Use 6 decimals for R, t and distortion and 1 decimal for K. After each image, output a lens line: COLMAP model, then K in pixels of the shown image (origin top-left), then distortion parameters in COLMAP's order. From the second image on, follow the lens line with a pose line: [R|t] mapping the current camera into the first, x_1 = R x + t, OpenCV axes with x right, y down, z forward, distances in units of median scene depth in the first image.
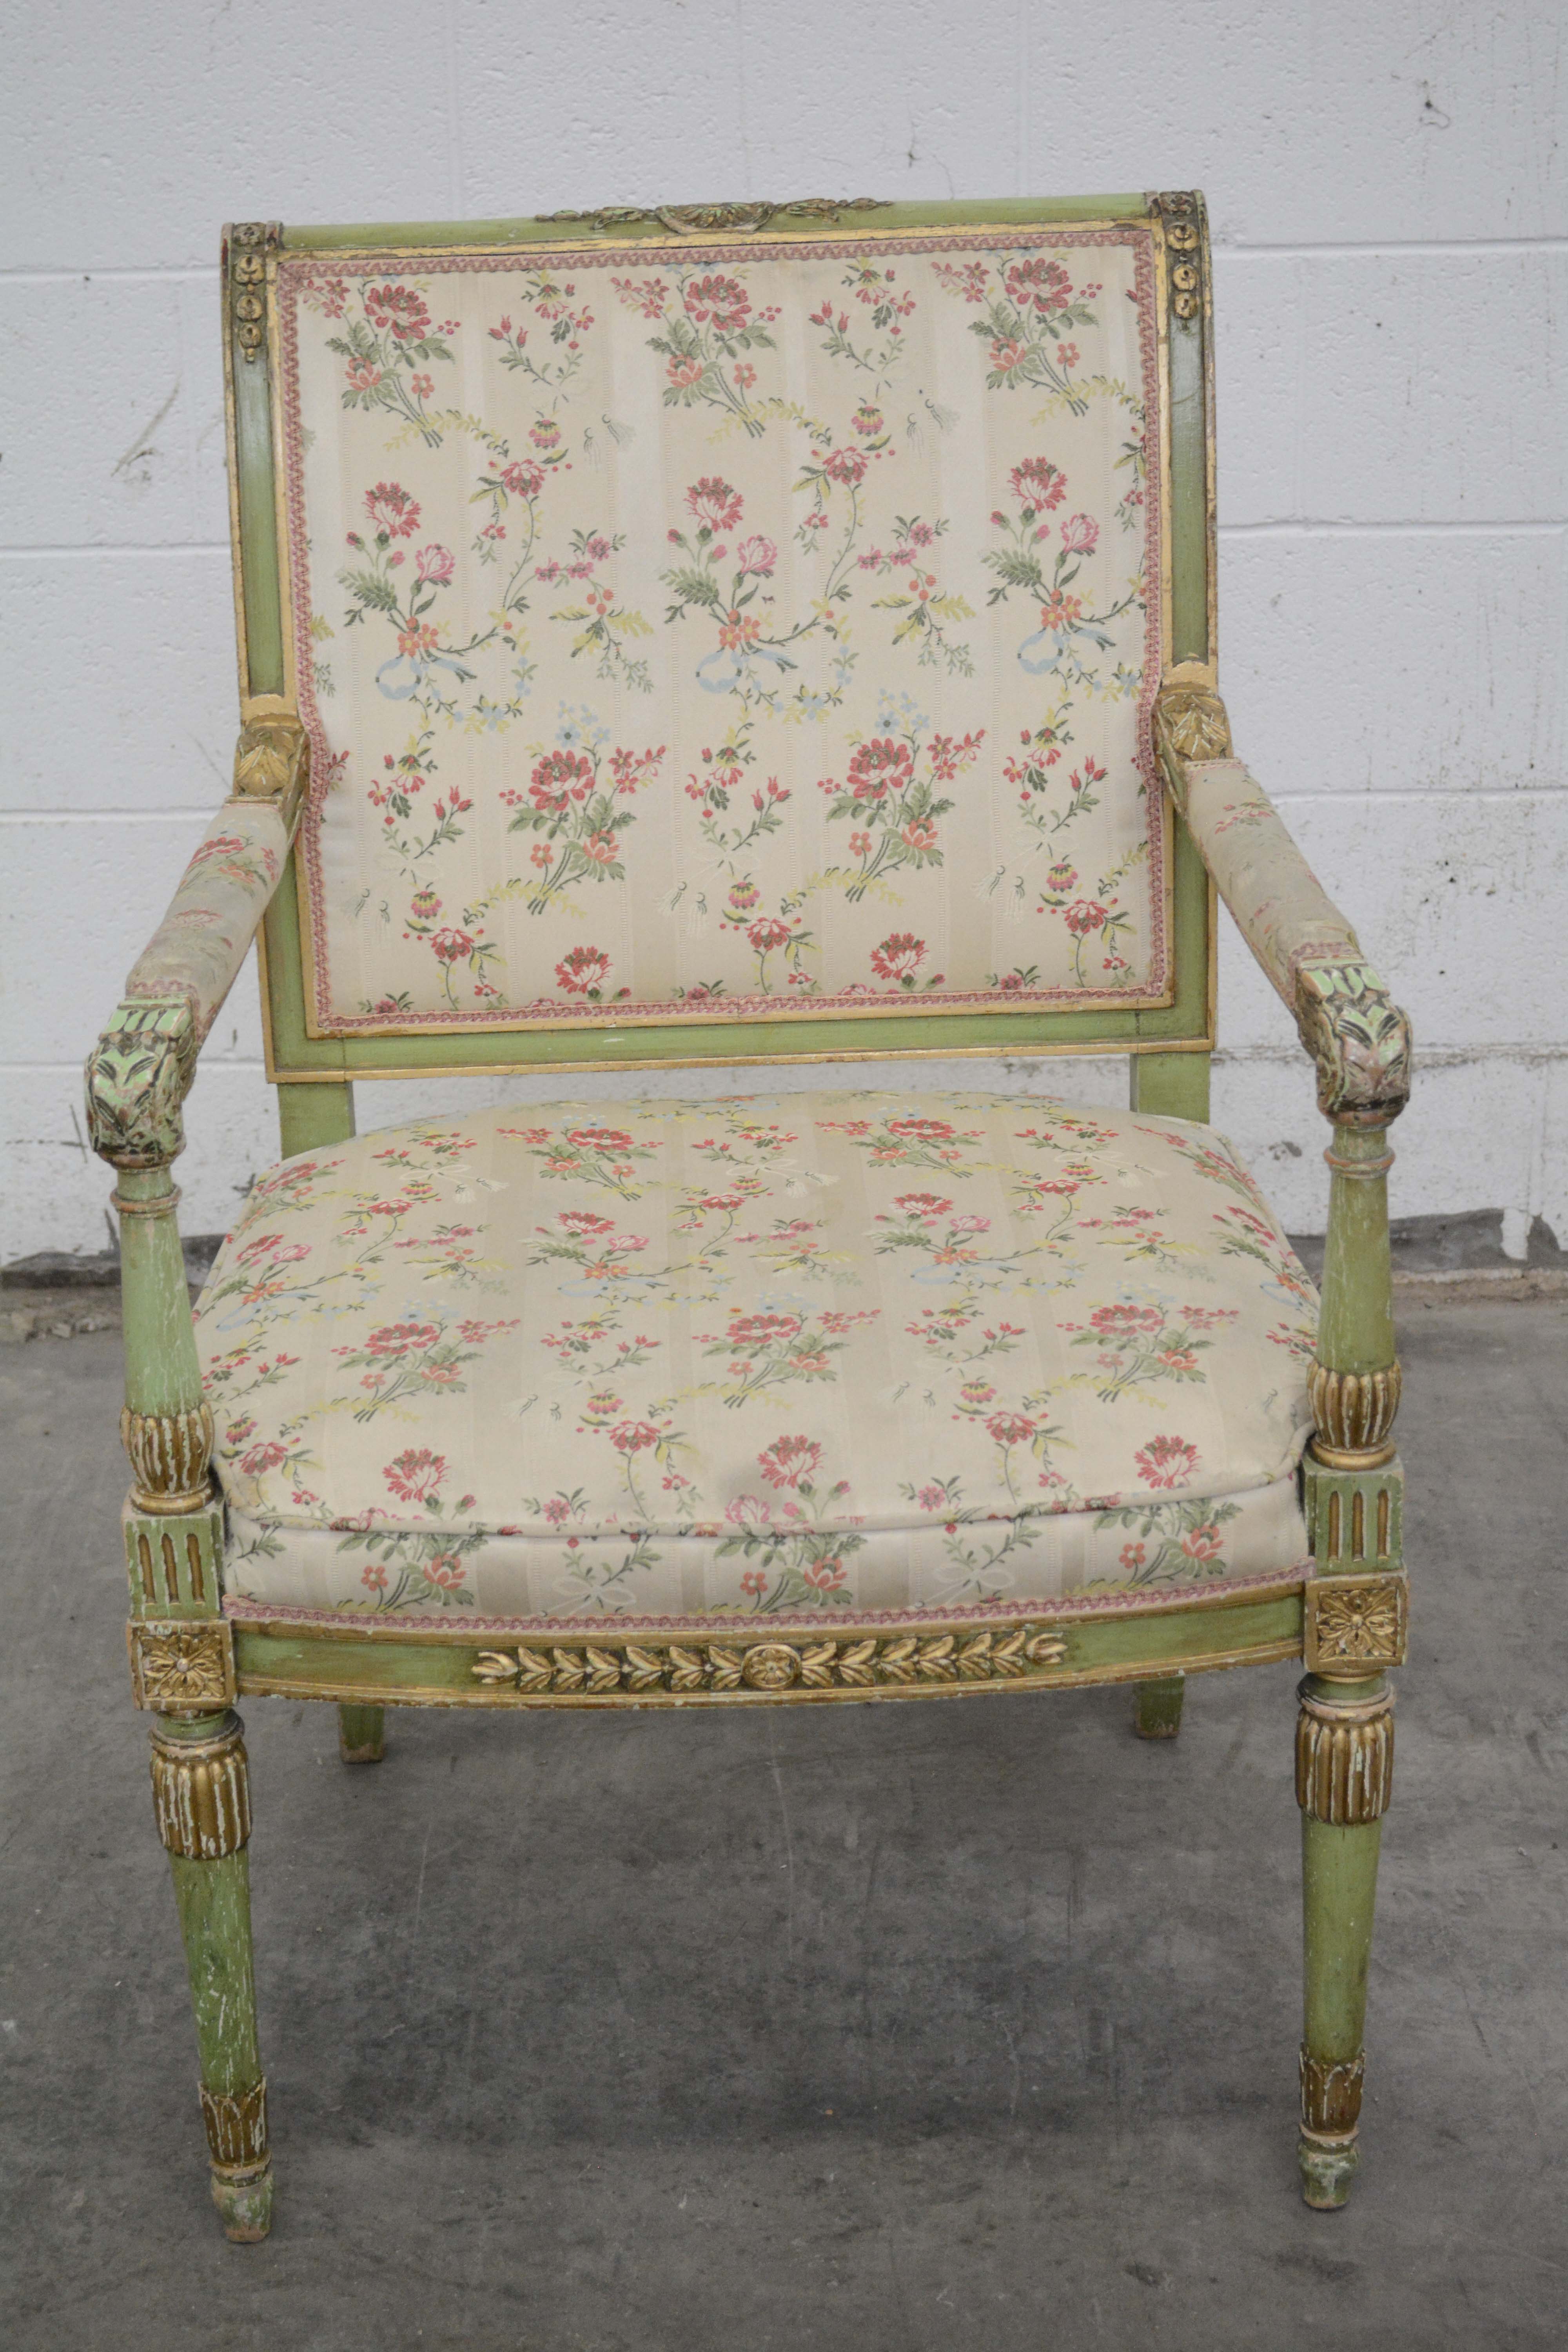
lens RADIAL K [[3957.2, 0, 746.7], [0, 3957.2, 1188.1], [0, 0, 1]] dist [0.002102, 0.046632]
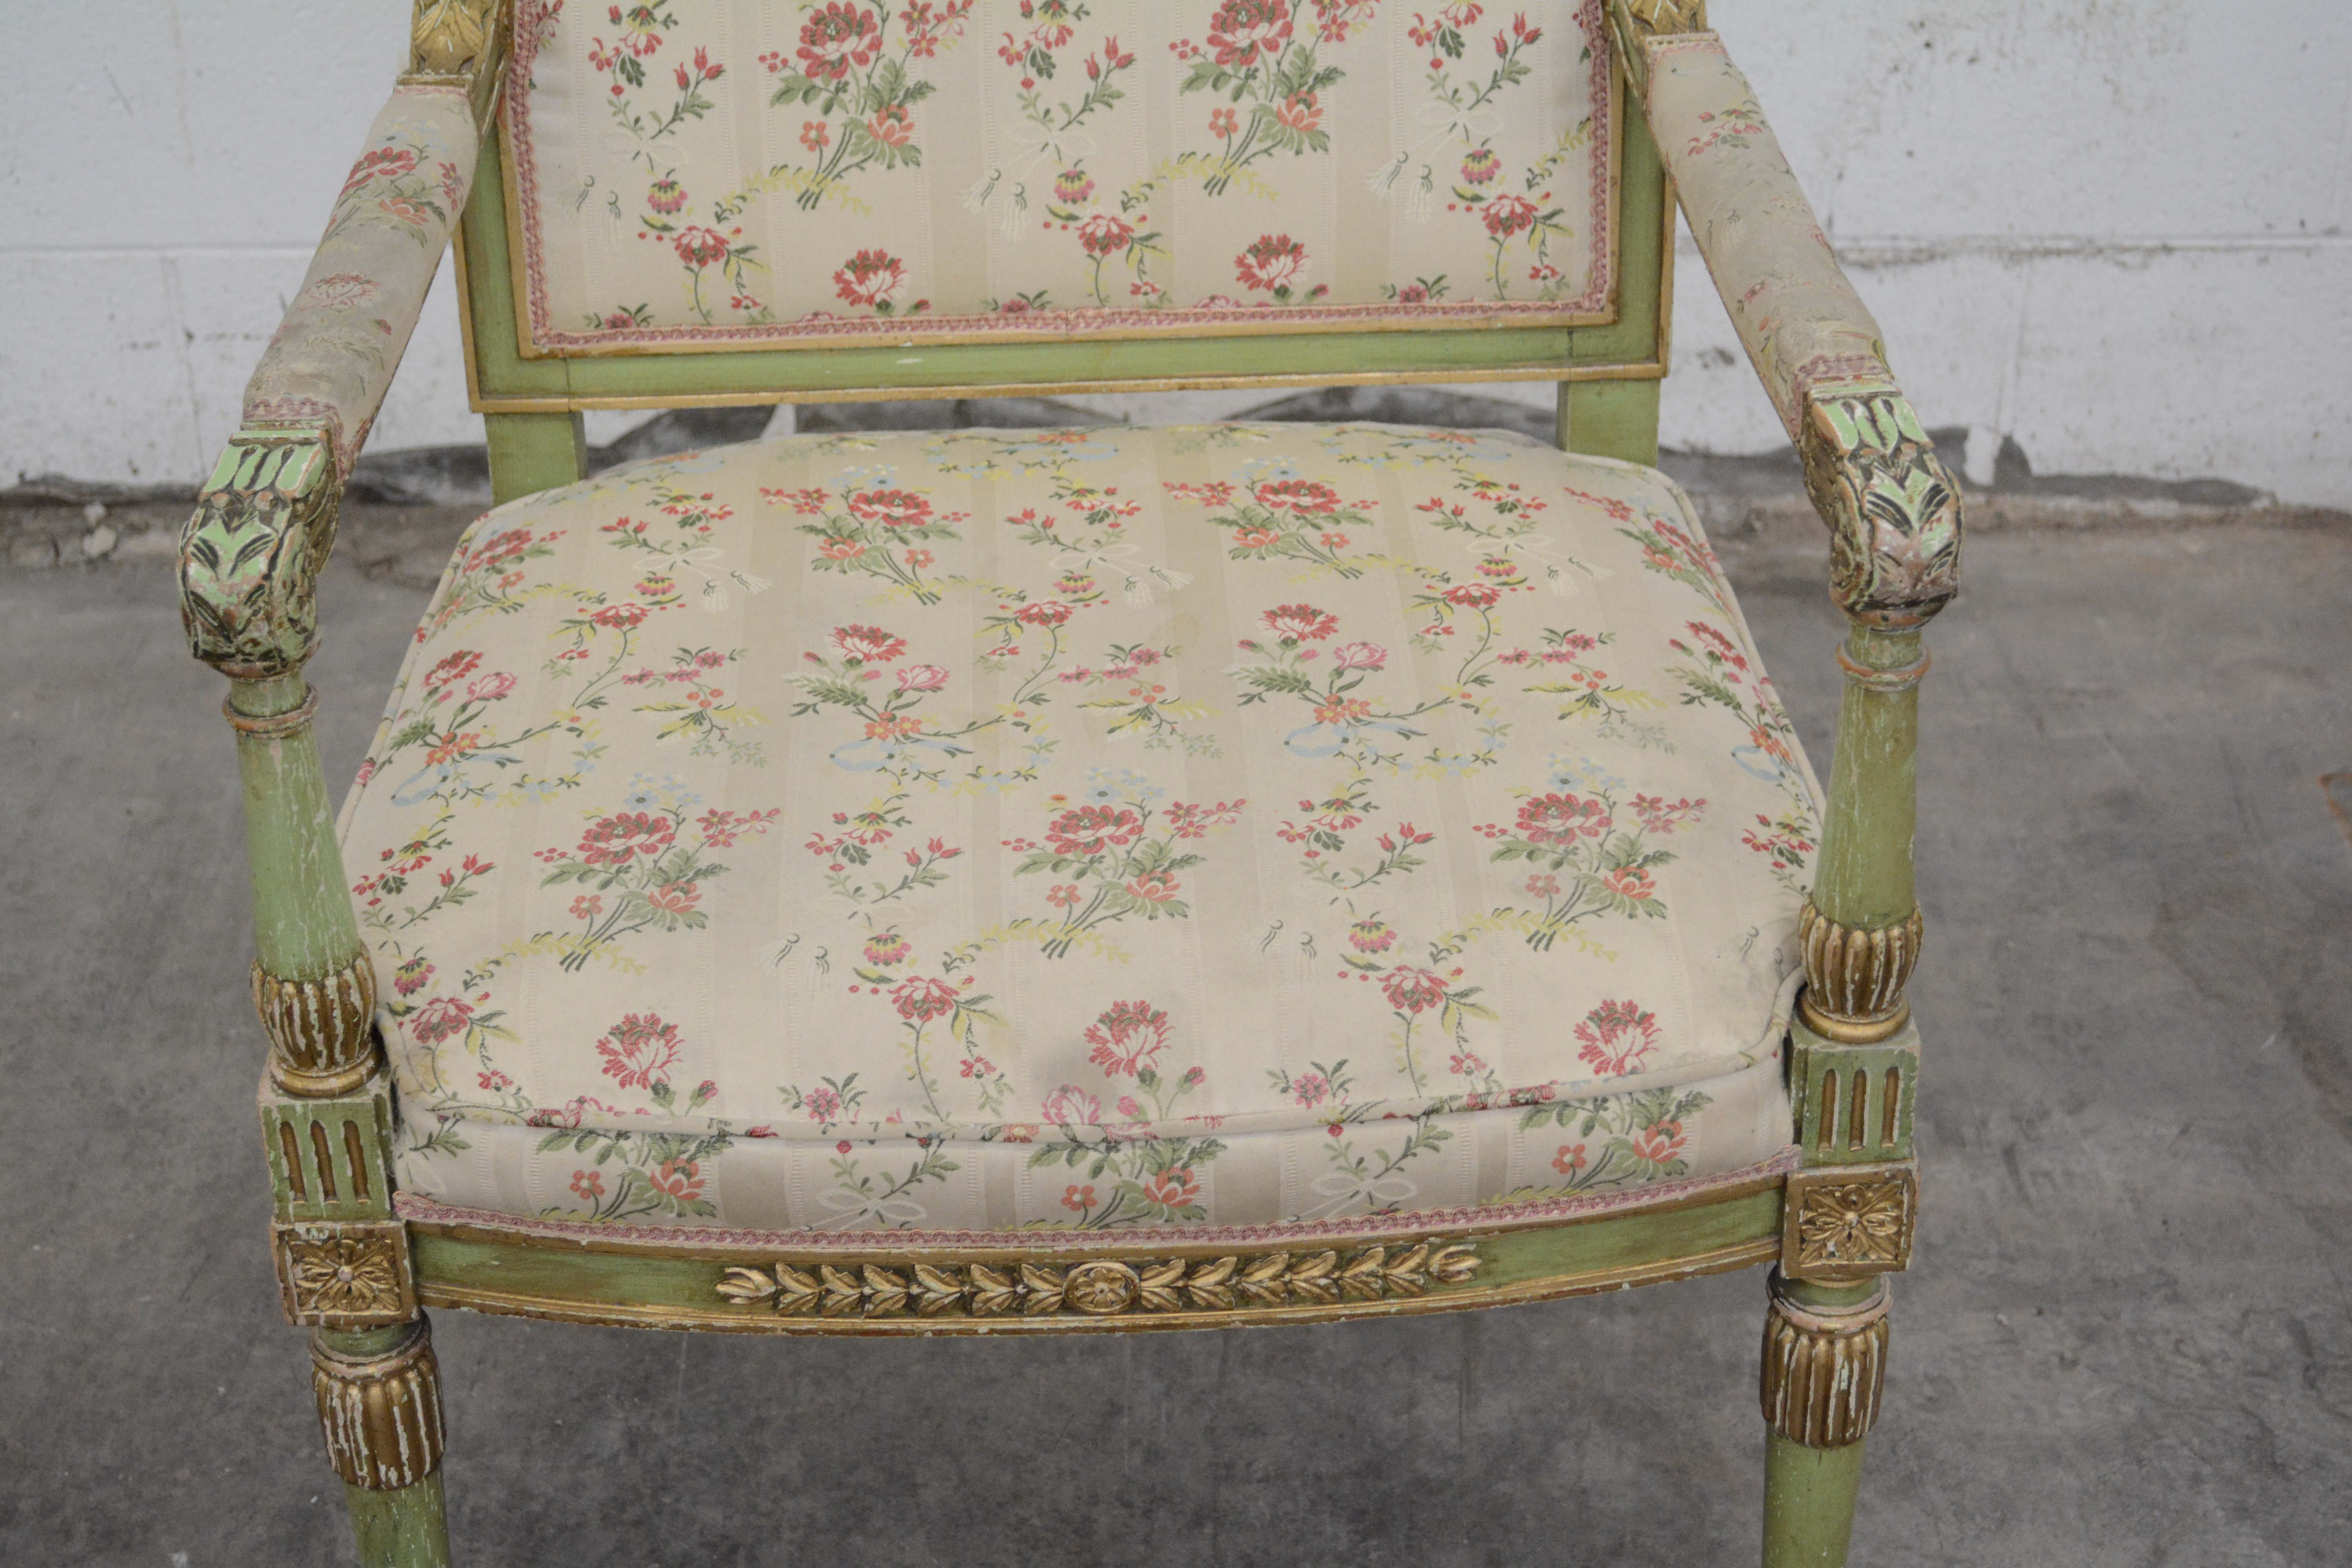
lens RADIAL K [[3957.2, 0, 1161.0], [0, 3957.2, 746.9], [0, 0, 1]] dist [0.002102, 0.046632]
pose [[0.999836, 0.004036, 0.017680, 0.003154], [-0.006937, 0.985890, 0.167249, -0.097034], [-0.016756, -0.167345, 0.985756, 0.212792]]
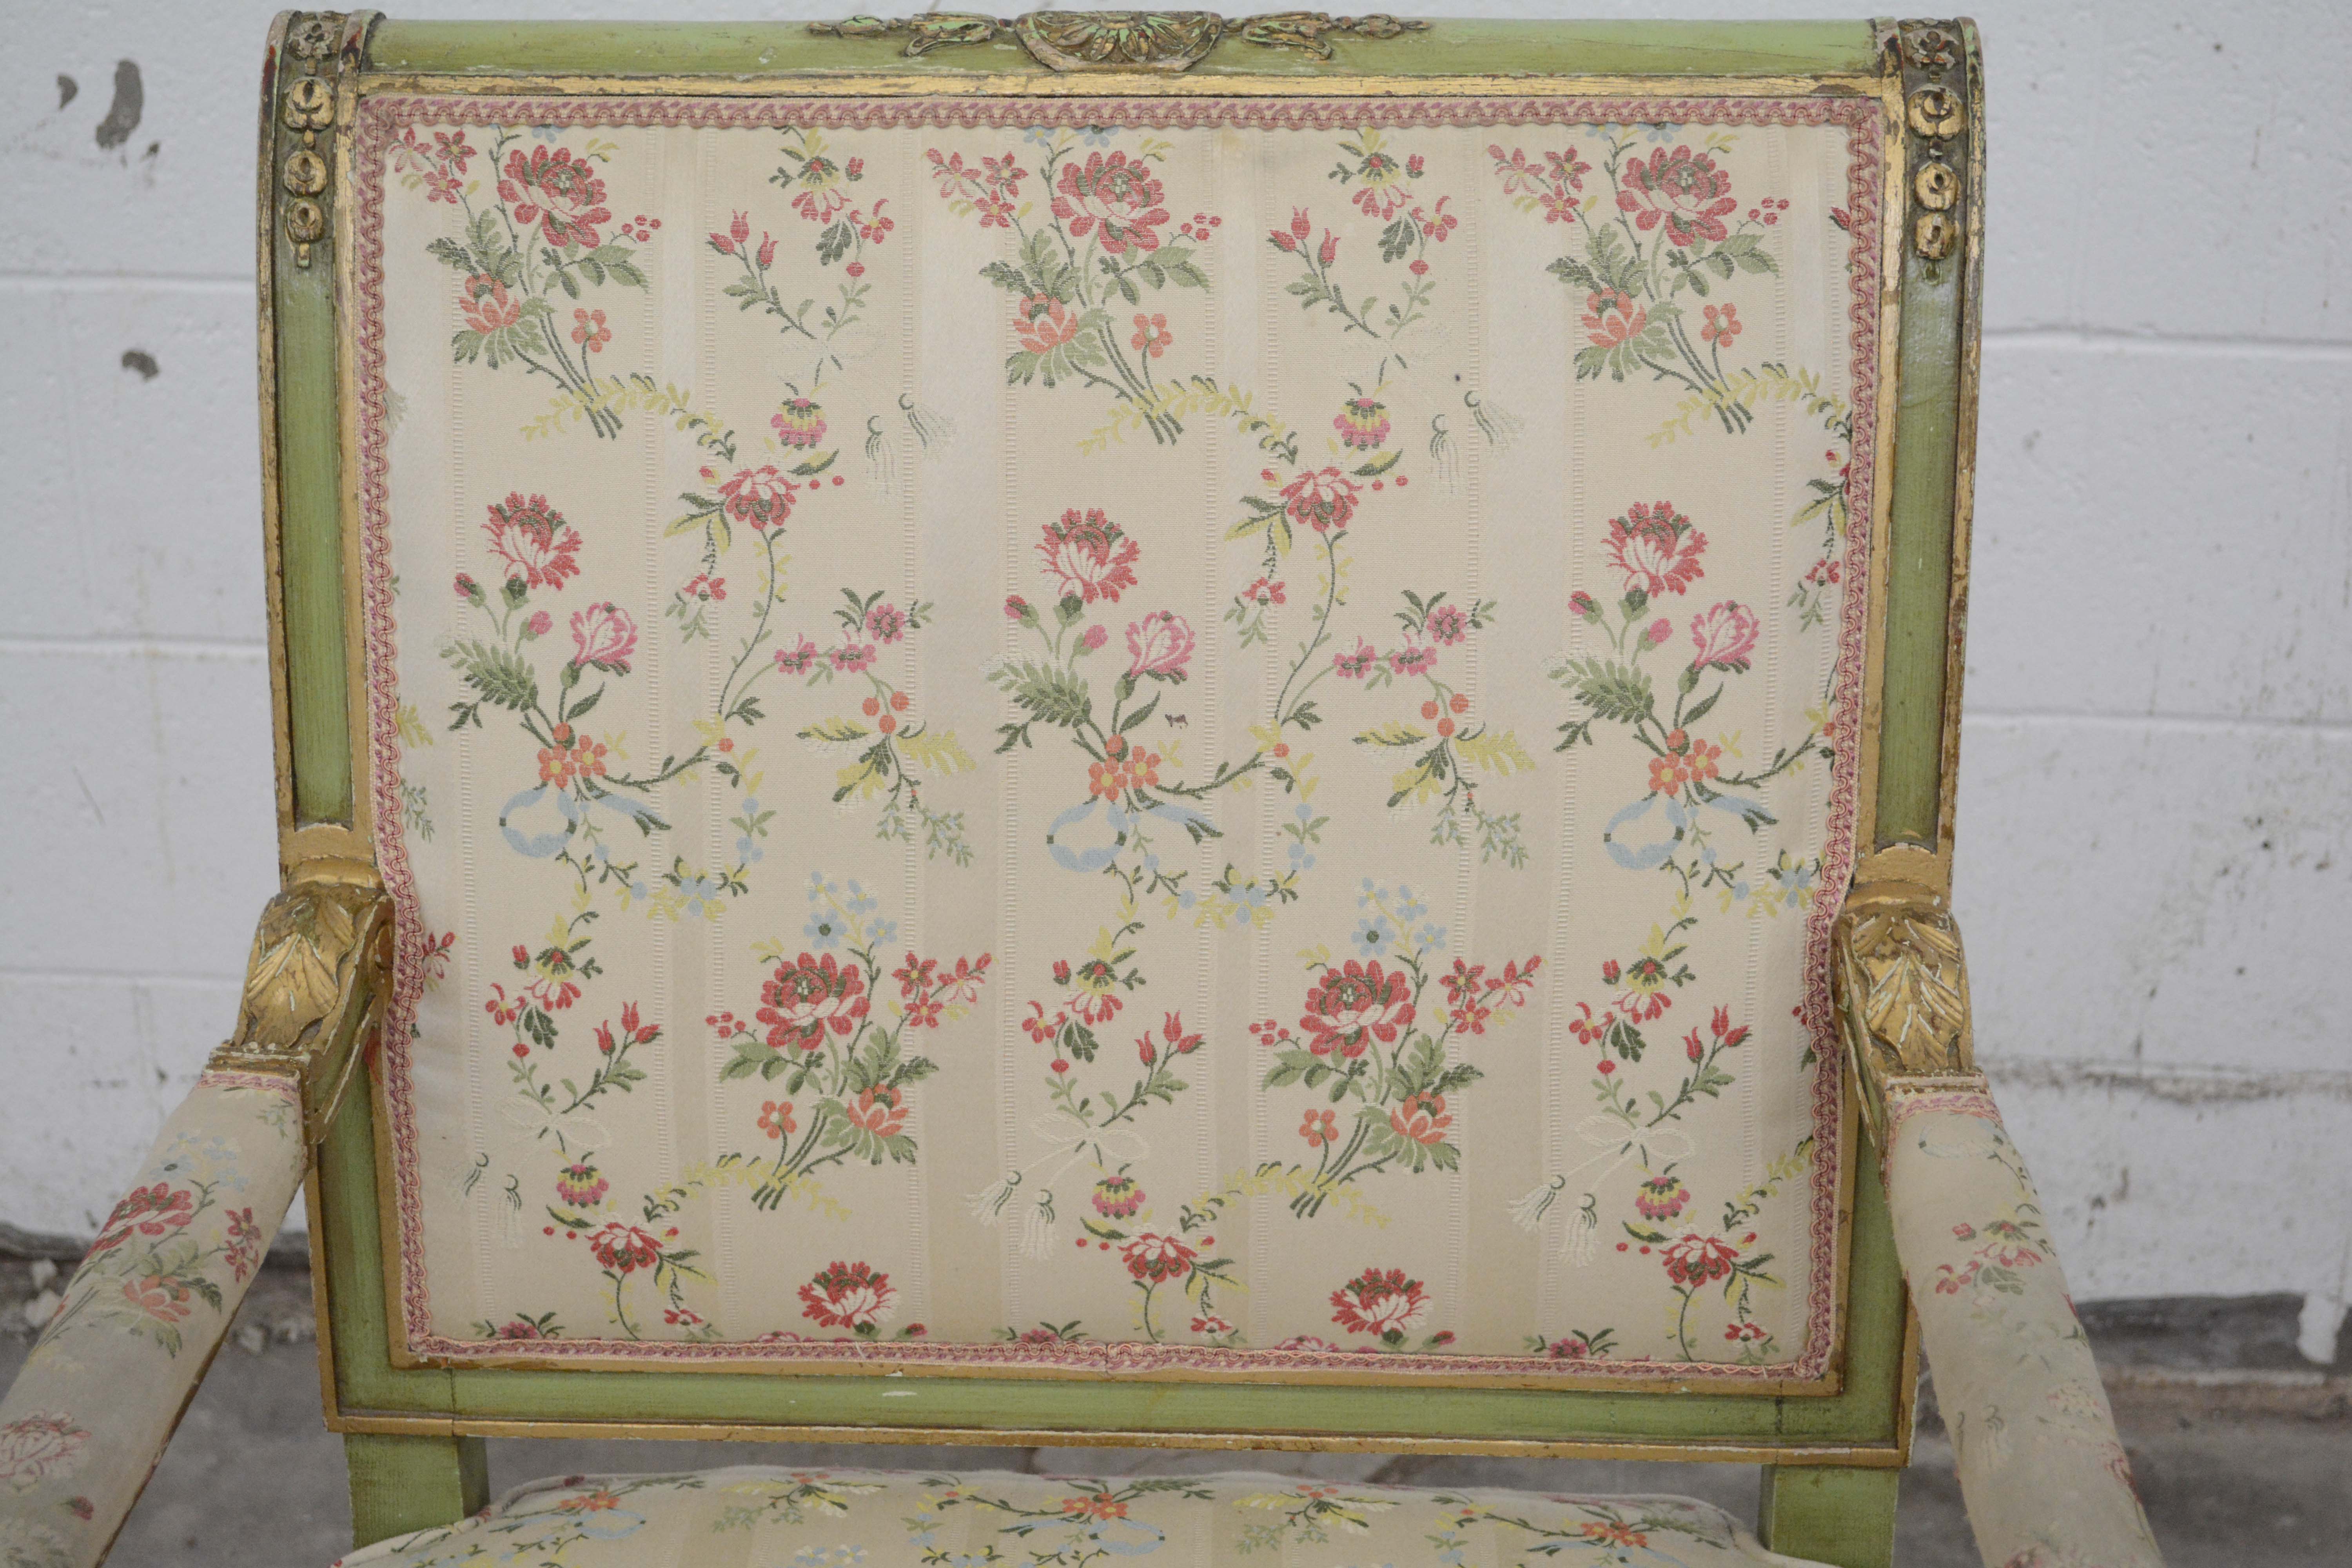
lens RADIAL K [[4059.9, 0, 1166.1], [0, 4059.9, 755.4], [0, 0, 1]] dist [0.008911, -0.001315]
pose [[0.997410, 0.050195, -0.051513, 0.034684], [-0.046405, 0.996302, 0.072311, -0.185927], [0.054952, -0.069733, 0.996051, 0.408747]]
